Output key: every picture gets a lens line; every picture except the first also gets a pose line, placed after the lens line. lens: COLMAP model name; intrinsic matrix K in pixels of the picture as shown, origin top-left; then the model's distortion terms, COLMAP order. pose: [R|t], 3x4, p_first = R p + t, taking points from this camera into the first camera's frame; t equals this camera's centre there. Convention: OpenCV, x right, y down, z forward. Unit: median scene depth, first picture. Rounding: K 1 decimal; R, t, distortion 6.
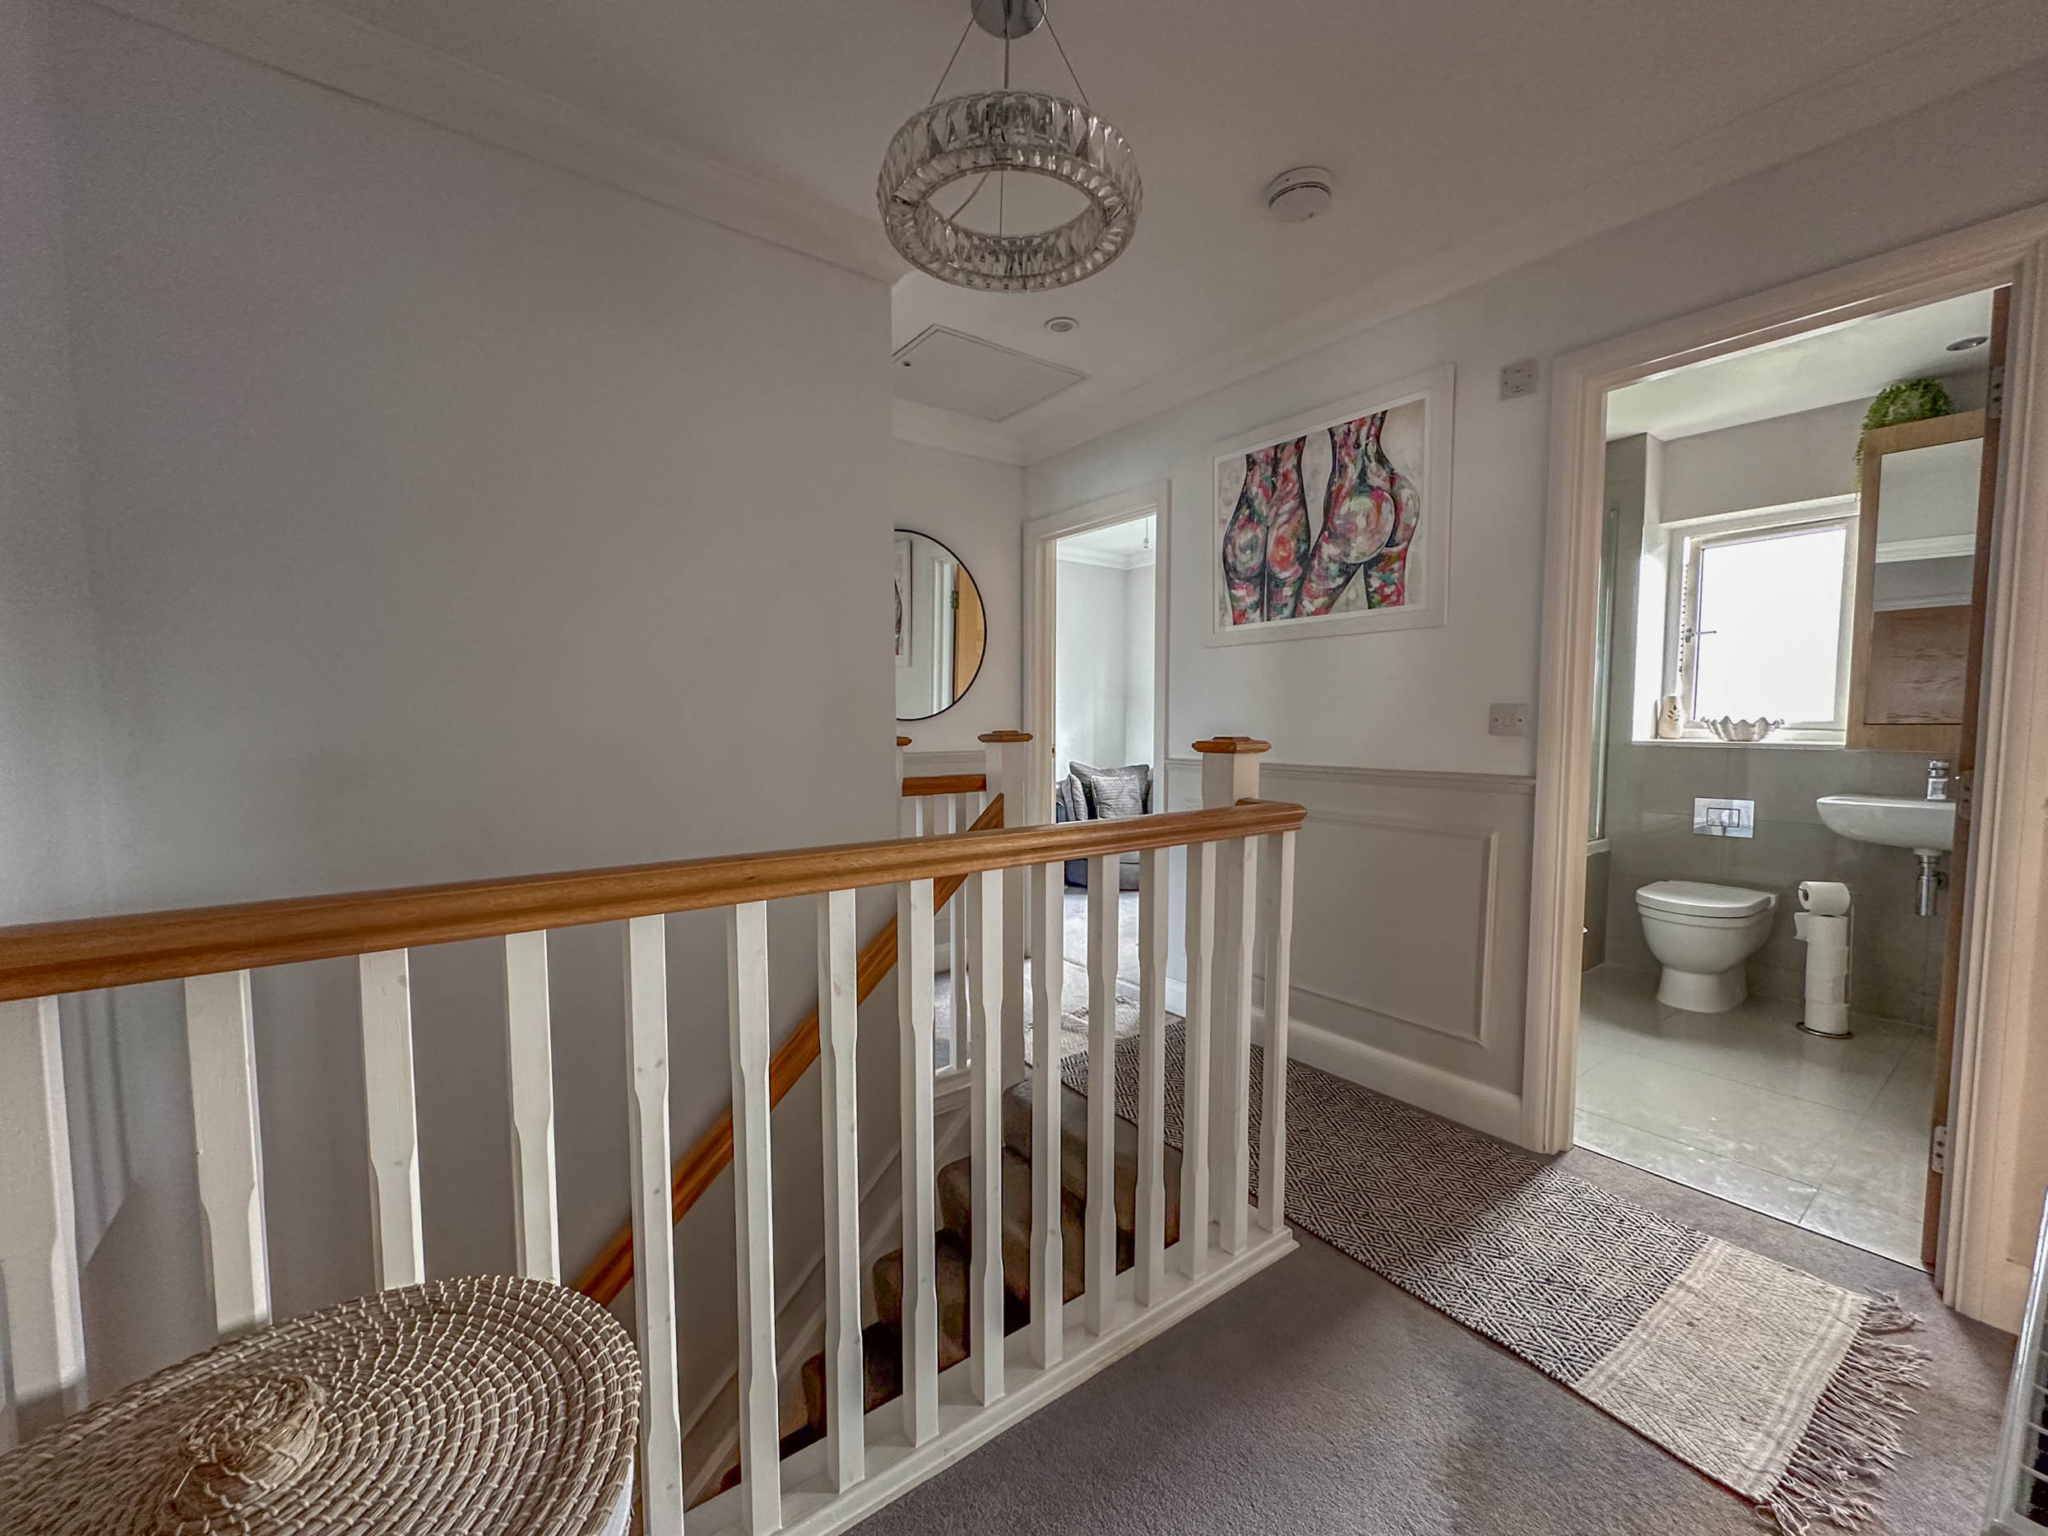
lens RADIAL K [[797.5, 0, 1024.0], [0, 797.5, 768.0], [0, 0, 1]] dist [-0.010070, -0.000073]
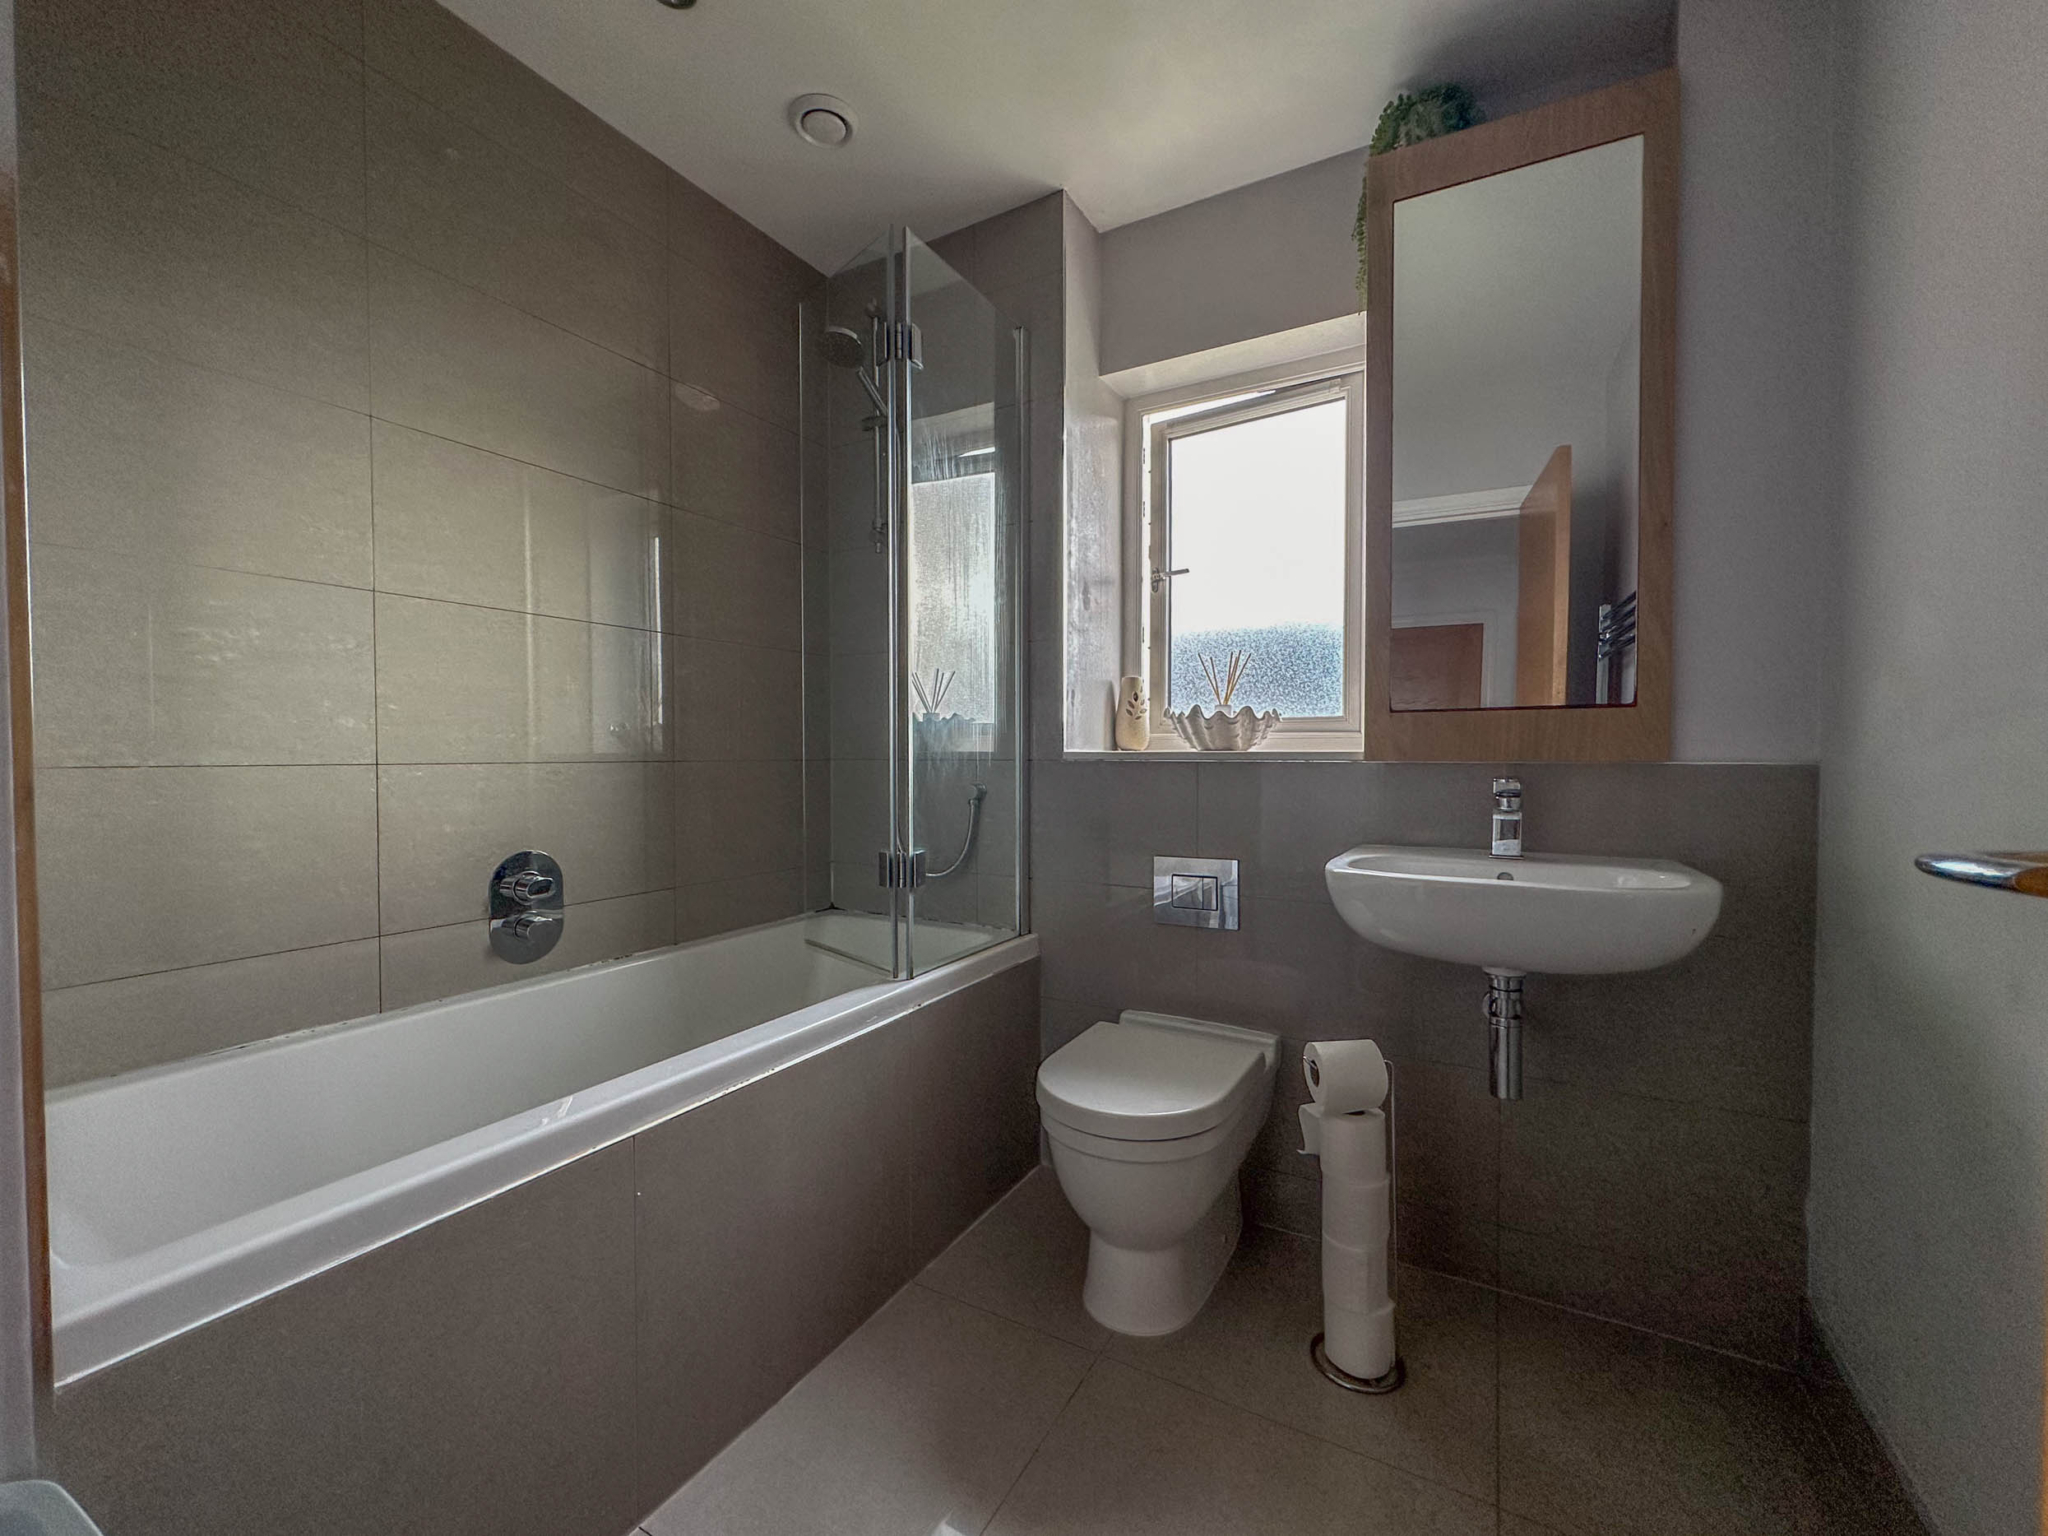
lens RADIAL K [[837.1, 0, 1024.0], [0, 837.1, 768.0], [0, 0, 1]] dist [-0.001711, -0.000007]
pose [[0.909689, -0.019087, 0.414851, 0.539351], [0.034186, 0.998995, -0.029000, -0.009025], [-0.413881, 0.040564, 0.909427, 0.523551]]
